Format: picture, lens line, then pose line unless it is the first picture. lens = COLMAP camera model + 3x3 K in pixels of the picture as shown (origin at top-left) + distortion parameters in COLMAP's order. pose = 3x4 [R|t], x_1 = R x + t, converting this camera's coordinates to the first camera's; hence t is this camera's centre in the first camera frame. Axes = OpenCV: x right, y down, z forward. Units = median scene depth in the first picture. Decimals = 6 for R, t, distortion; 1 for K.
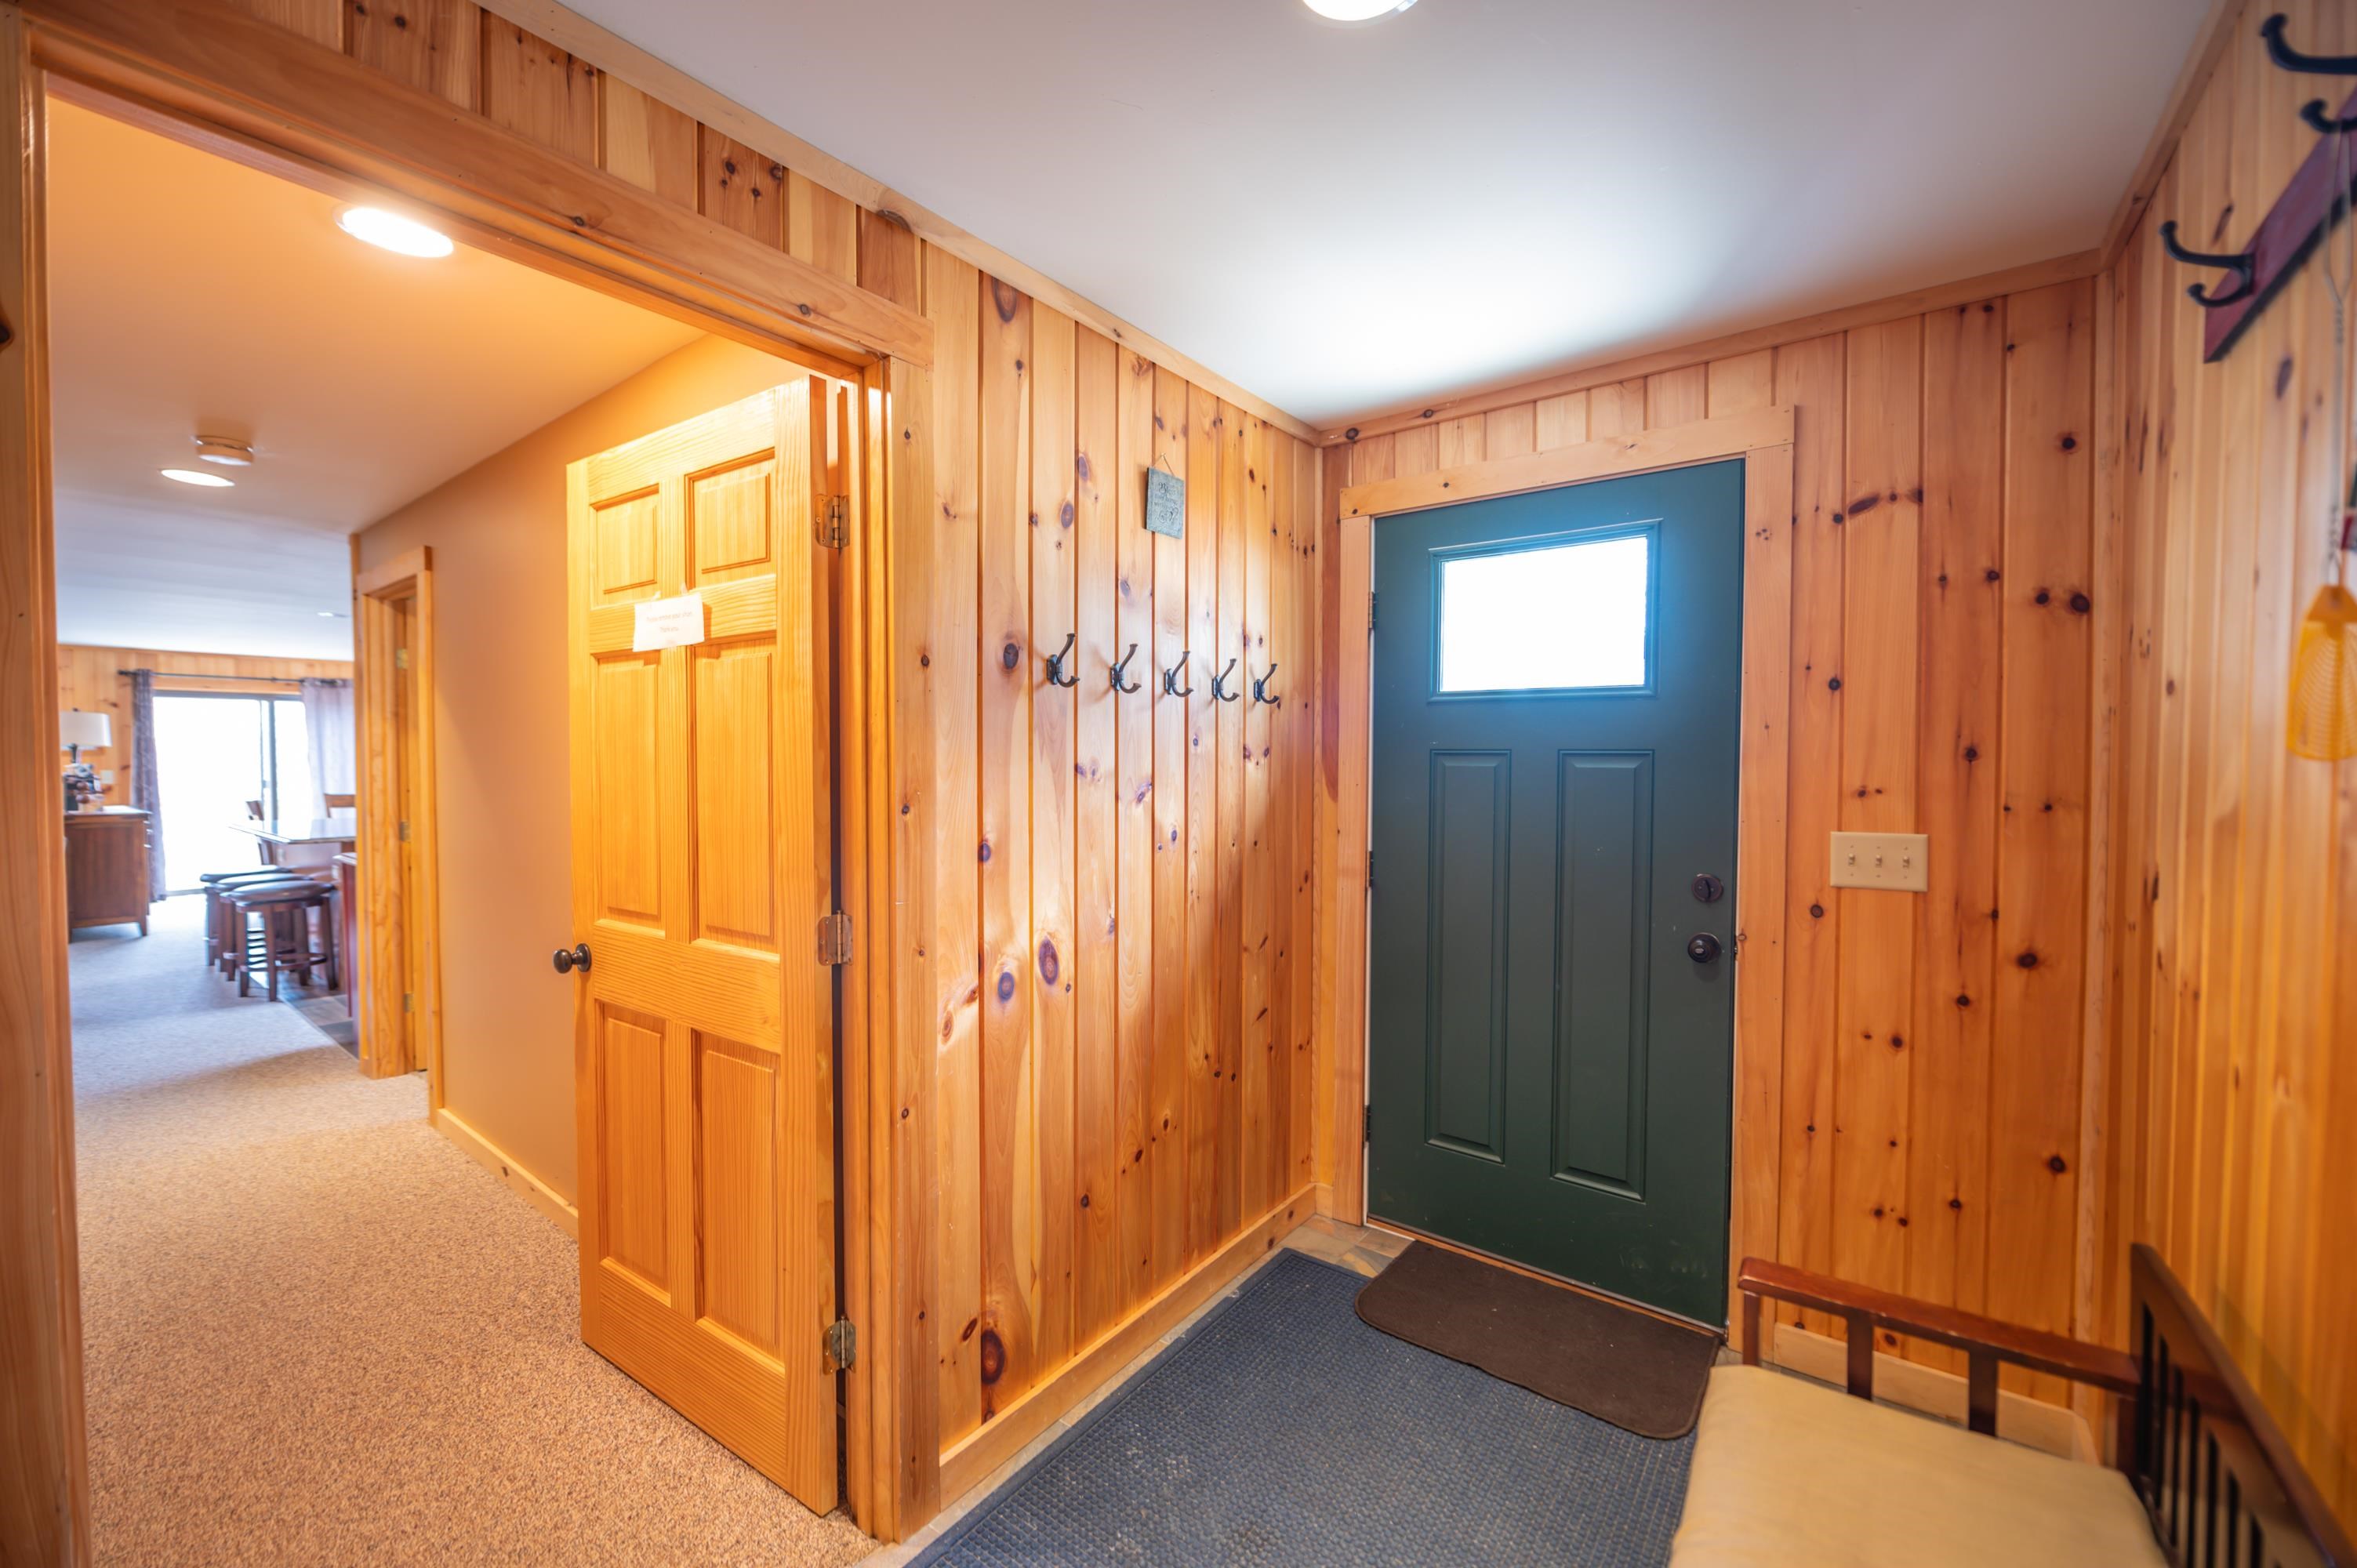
lens RADIAL K [[937.8, 0, 1187.5], [0, 937.8, 784.5], [0, 0, 1]] dist [-0.006397, -0.001251]
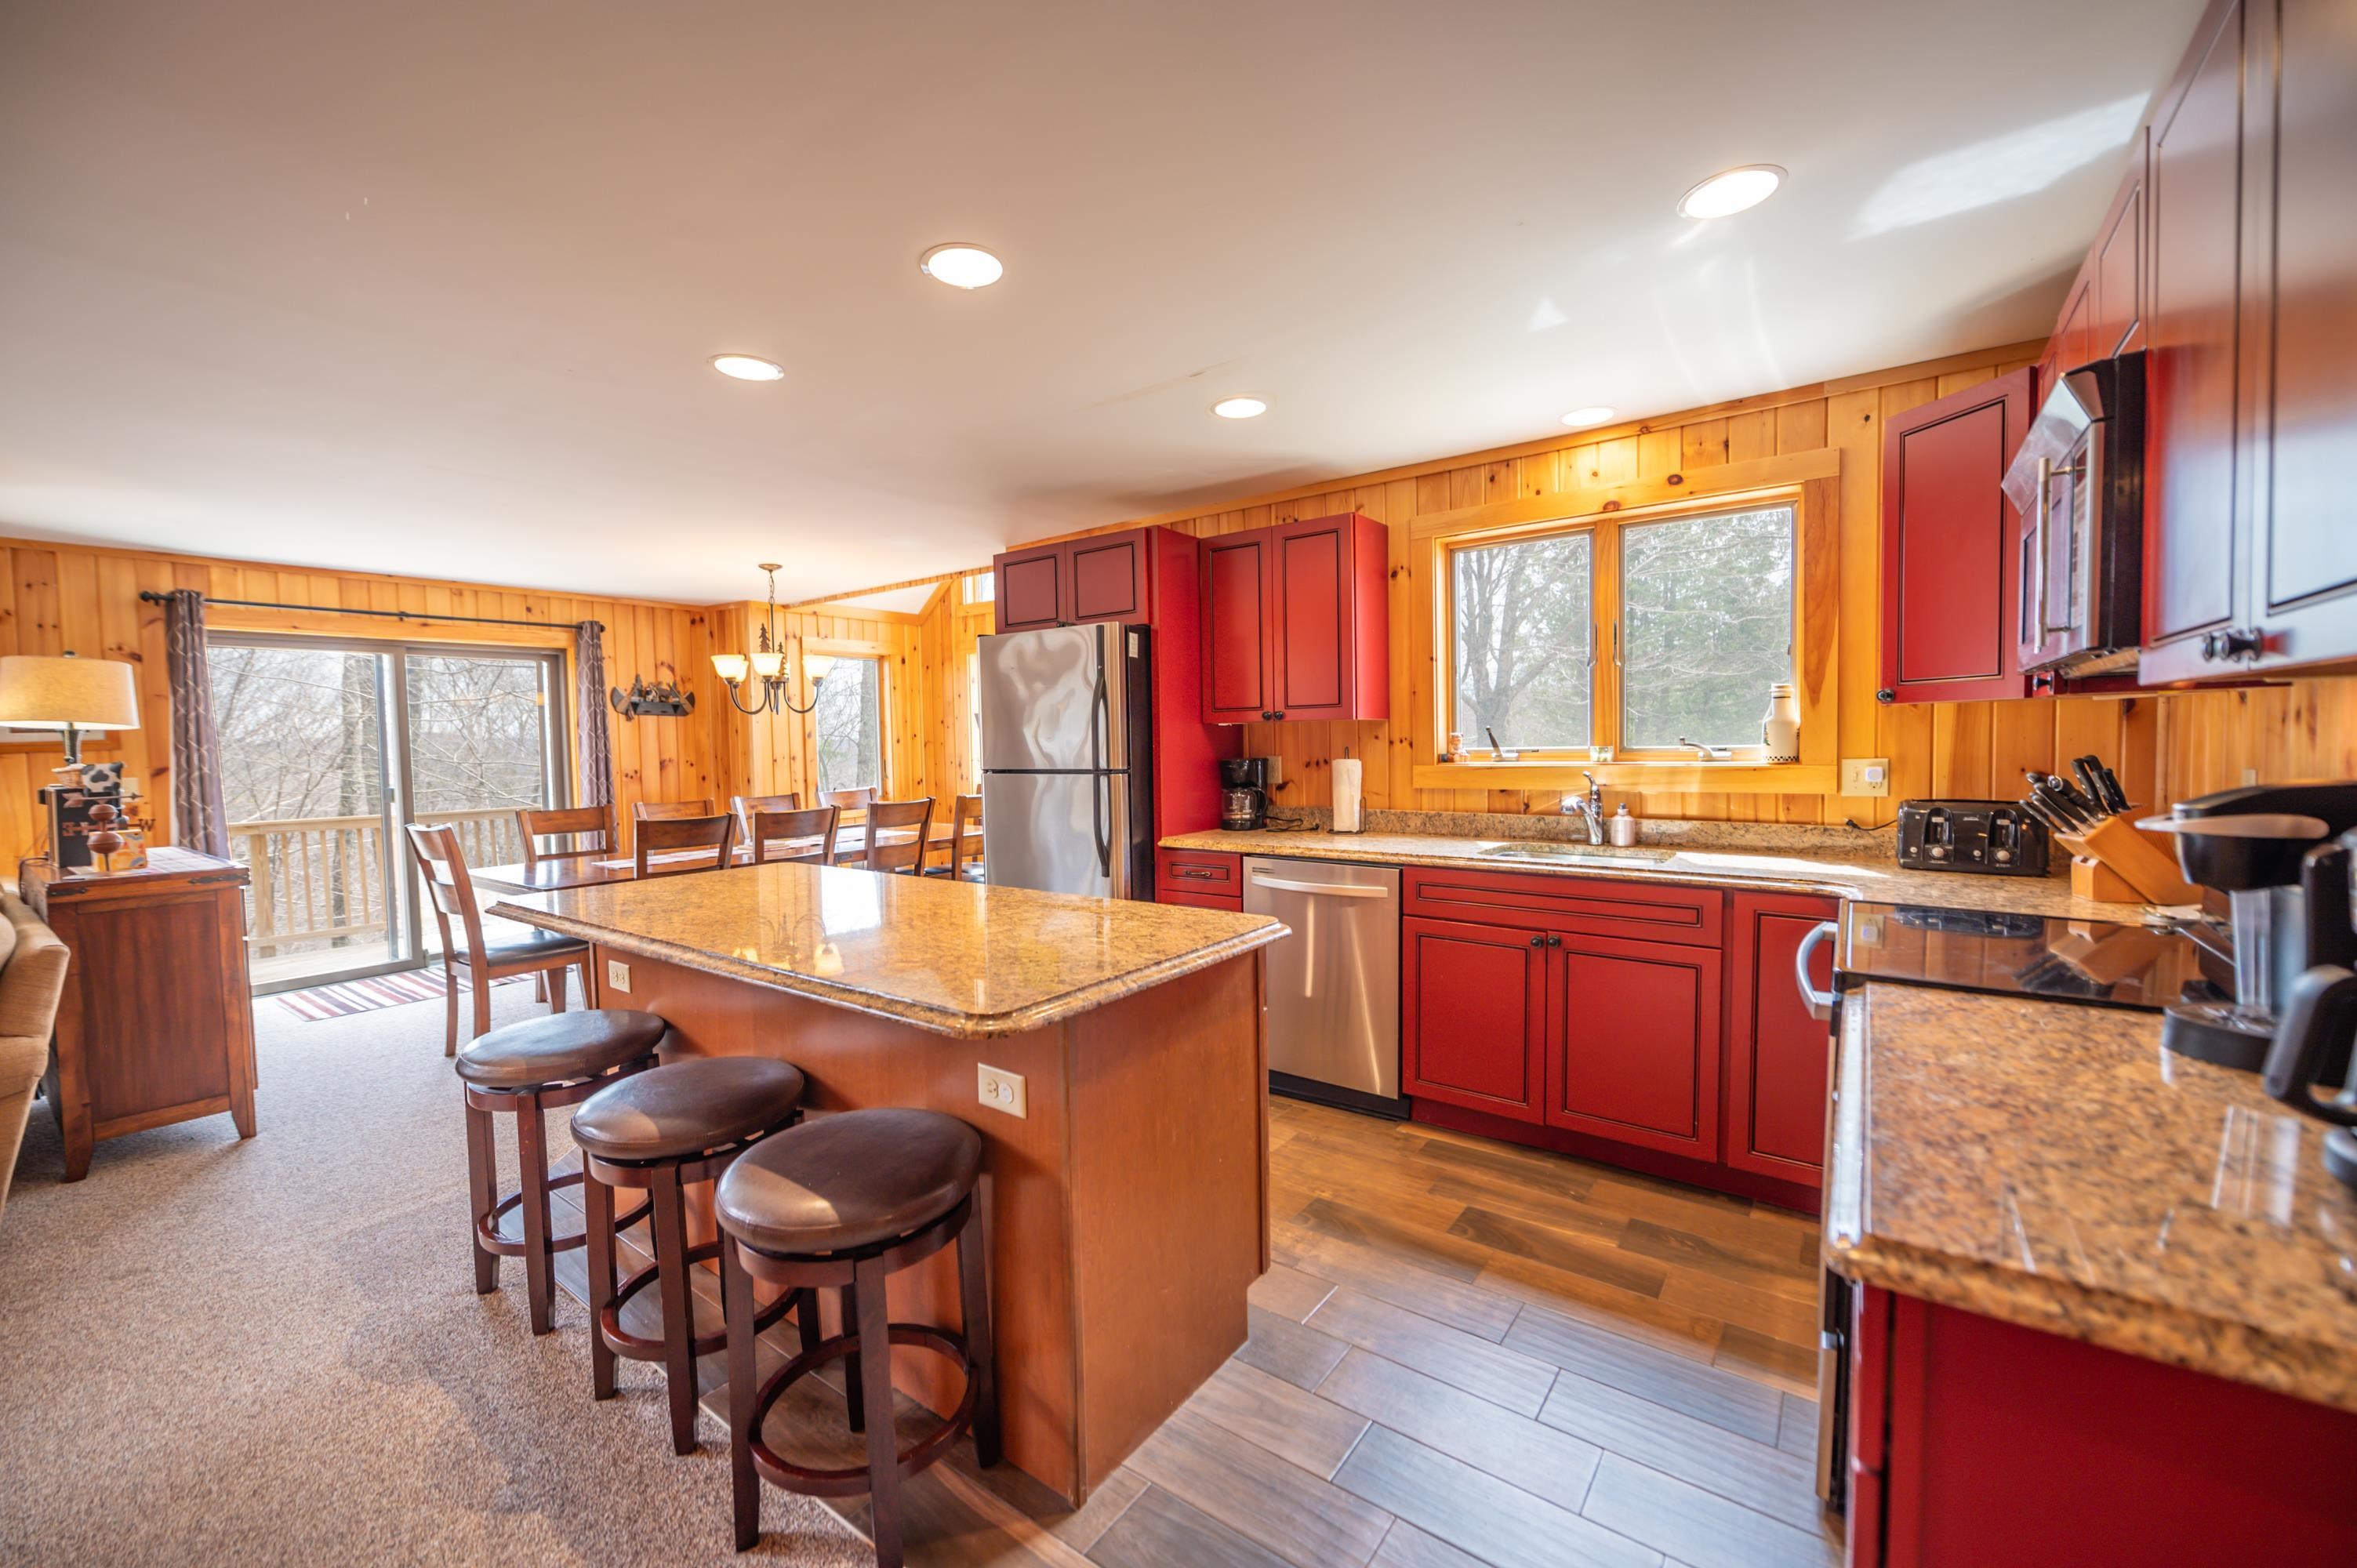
lens RADIAL K [[937.8, 0, 1171.7], [0, 937.8, 781.0], [0, 0, 1]] dist [-0.006397, -0.001251]
pose [[0.999694, -0.022334, 0.010682, -0.567547], [0.022187, 0.999660, 0.013692, -0.006994], [-0.010984, -0.013450, 0.999849, 0.457341]]
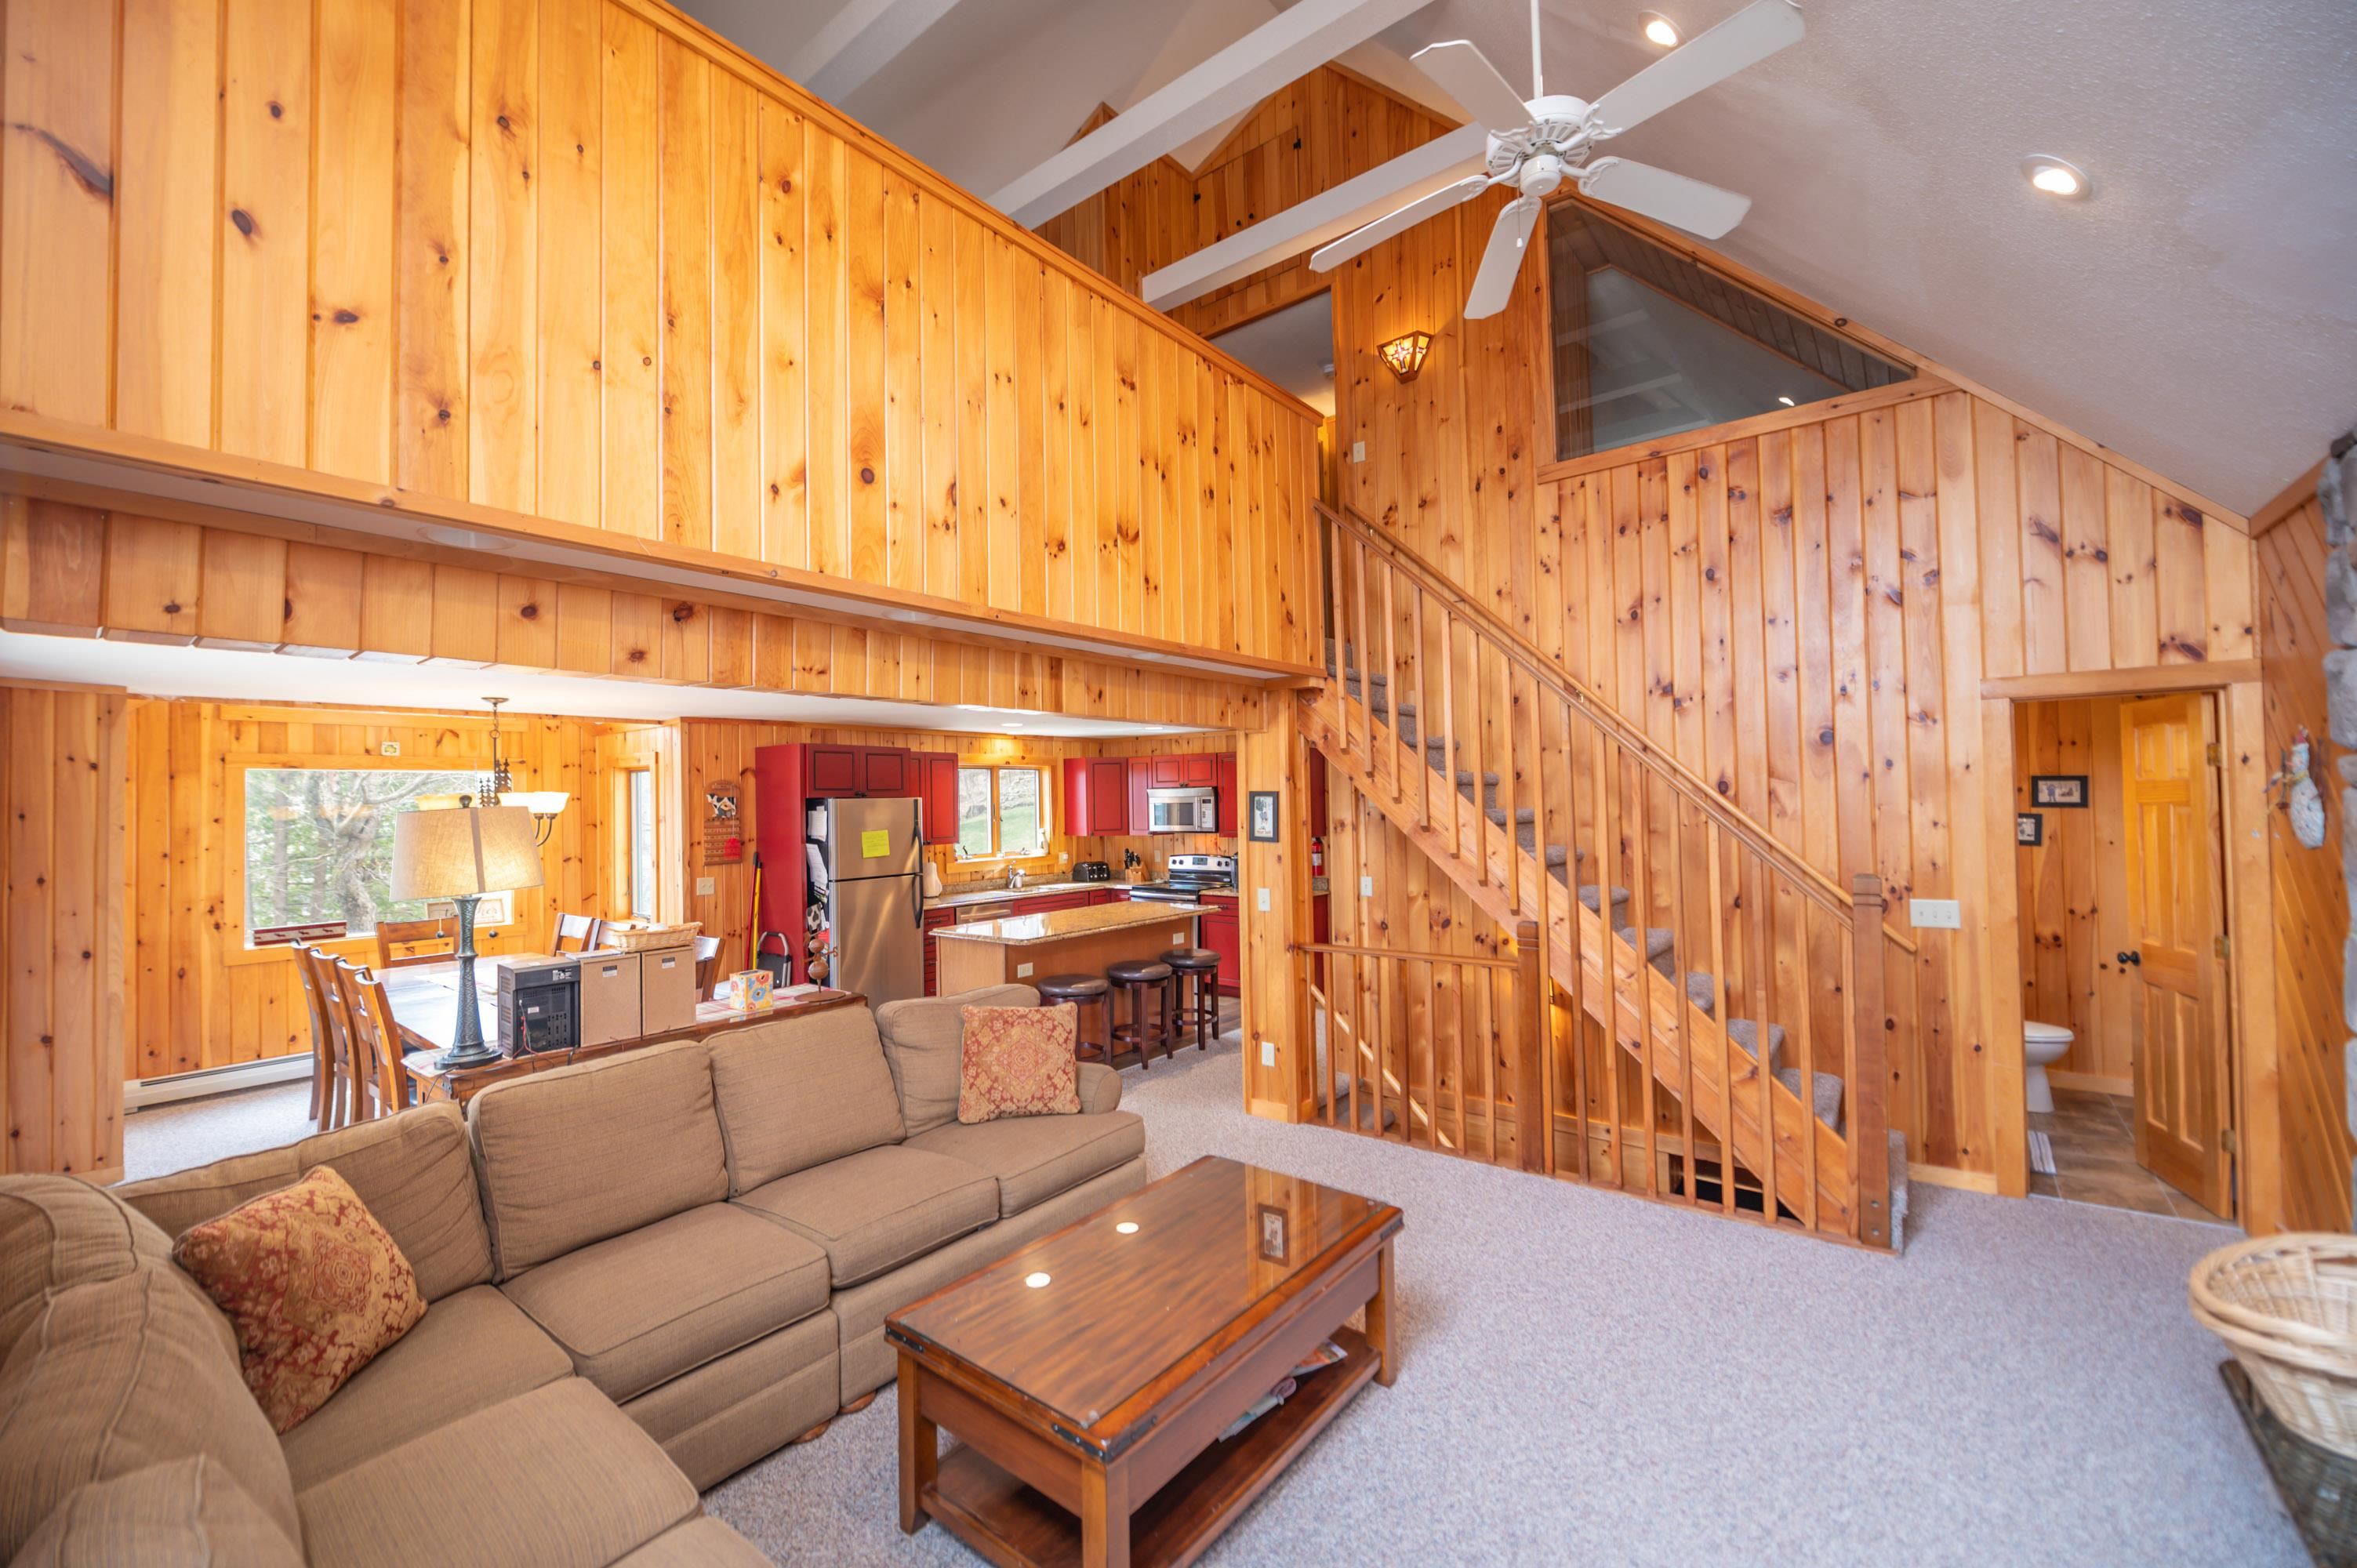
lens RADIAL K [[937.8, 0, 1163.7], [0, 937.8, 774.9], [0, 0, 1]] dist [-0.006397, -0.001251]
pose [[0.026854, 0.025132, 0.999323, -1.417051], [0.048973, 0.998450, -0.026426, -0.060812], [-0.998439, 0.049650, 0.025582, 0.638348]]
